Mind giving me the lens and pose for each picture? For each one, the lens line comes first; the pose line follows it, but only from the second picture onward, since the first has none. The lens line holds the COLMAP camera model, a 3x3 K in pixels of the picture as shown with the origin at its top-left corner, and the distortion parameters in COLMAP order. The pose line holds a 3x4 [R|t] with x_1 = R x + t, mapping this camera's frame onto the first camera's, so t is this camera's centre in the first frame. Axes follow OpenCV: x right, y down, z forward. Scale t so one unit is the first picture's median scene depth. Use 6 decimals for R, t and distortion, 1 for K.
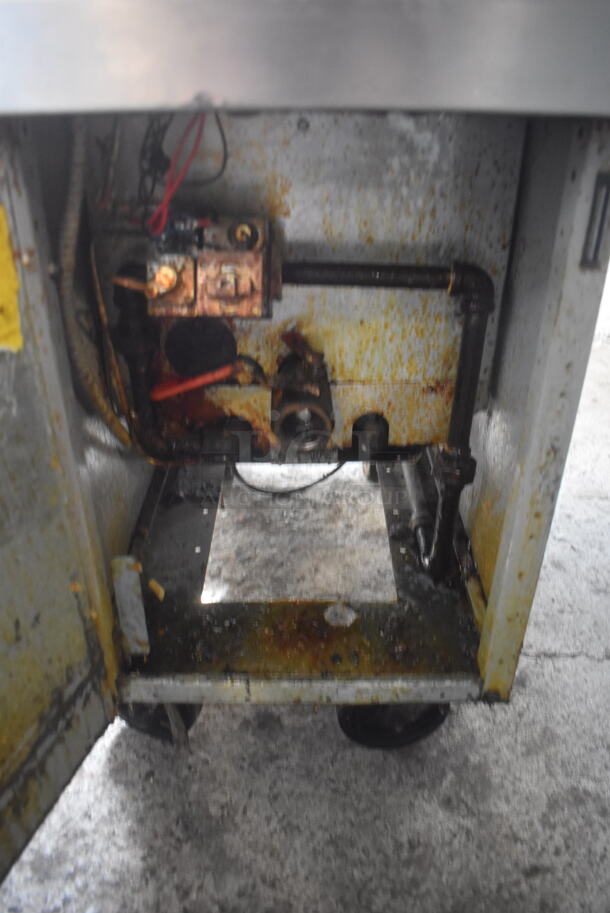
lens RADIAL K [[689.4, 0, 306.6], [0, 689.4, 457.7], [0, 0, 1]] dist [-0.112052, 0.022274]
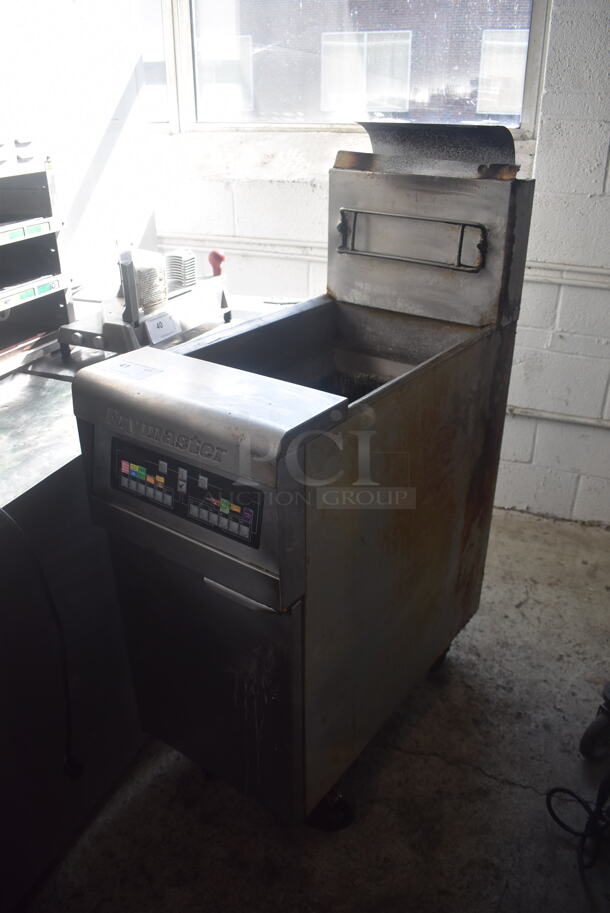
lens RADIAL K [[689.4, 0, 300.6], [0, 689.4, 456.4], [0, 0, 1]] dist [-0.112052, 0.022274]
pose [[0.942683, 0.137902, -0.303861, 0.326716], [-0.163602, 0.984658, -0.060683, -0.373545], [0.290831, 0.106917, 0.950782, -0.933874]]
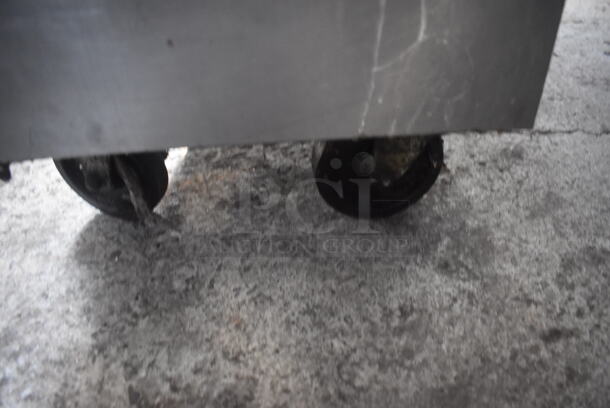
lens RADIAL K [[460.6, 0, 309.6], [0, 460.6, 197.8], [0, 0, 1]] dist [-0.112052, 0.022274]
pose [[0.996668, -0.052664, -0.062292, 0.079398], [0.062261, 0.984525, 0.163813, 0.323401], [0.052701, -0.167145, 0.984523, 0.428702]]
